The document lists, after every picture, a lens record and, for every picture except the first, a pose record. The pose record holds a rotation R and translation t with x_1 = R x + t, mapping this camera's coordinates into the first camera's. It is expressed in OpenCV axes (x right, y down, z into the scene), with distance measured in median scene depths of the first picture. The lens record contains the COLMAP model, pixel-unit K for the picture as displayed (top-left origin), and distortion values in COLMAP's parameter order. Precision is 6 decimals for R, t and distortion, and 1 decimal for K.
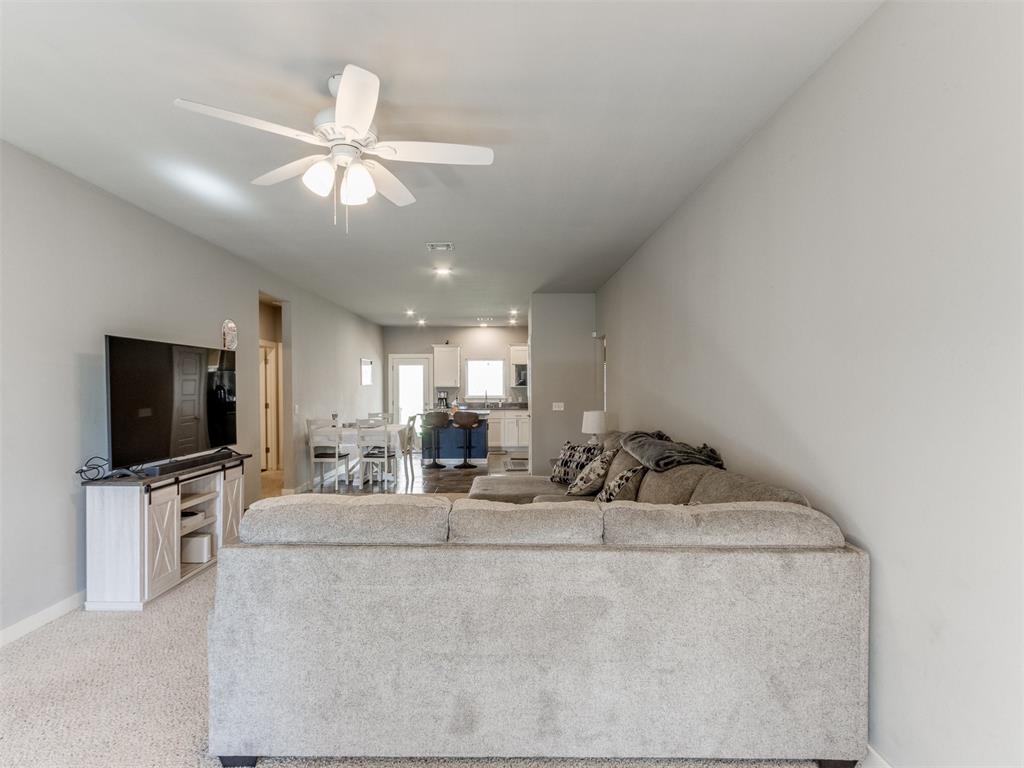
lens RADIAL K [[554.1, 0, 518.1], [0, 554.1, 400.5], [0, 0, 1]] dist [0.003386, 0.001223]
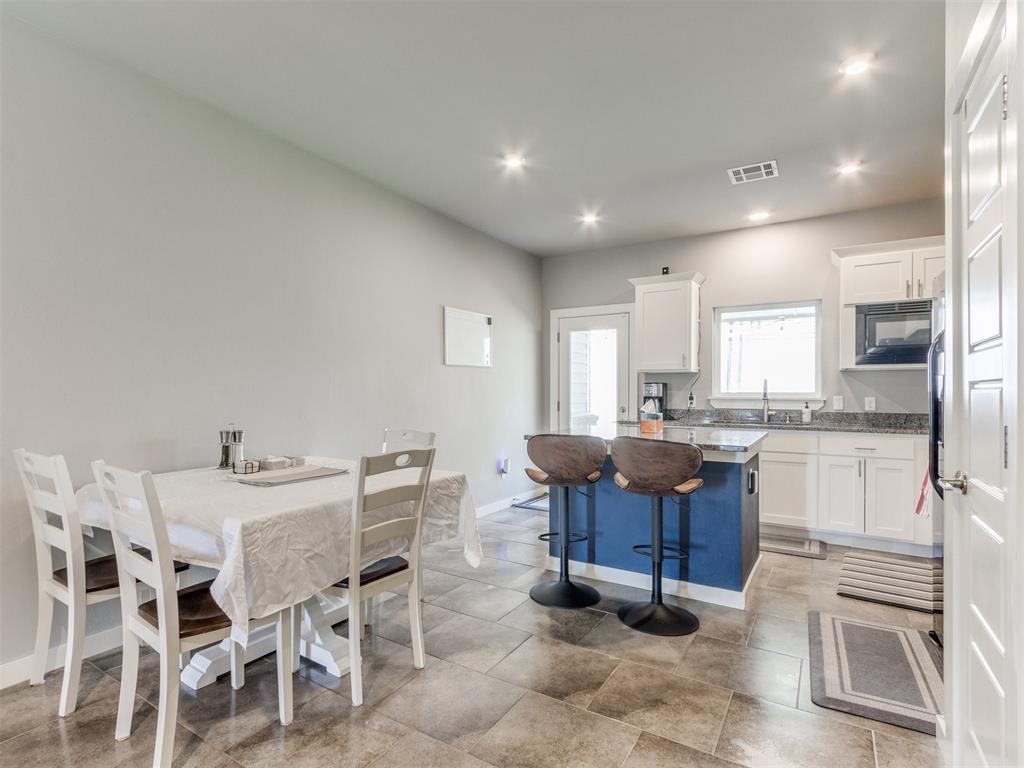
lens RADIAL K [[469.6, 0, 510.6], [0, 469.6, 393.8], [0, 0, 1]] dist [0.000824, 0.000121]
pose [[0.812529, 0.004504, -0.582904, -0.011052], [-0.018831, 0.999651, -0.018525, 0.002908], [0.582617, 0.026029, 0.812330, 0.772694]]
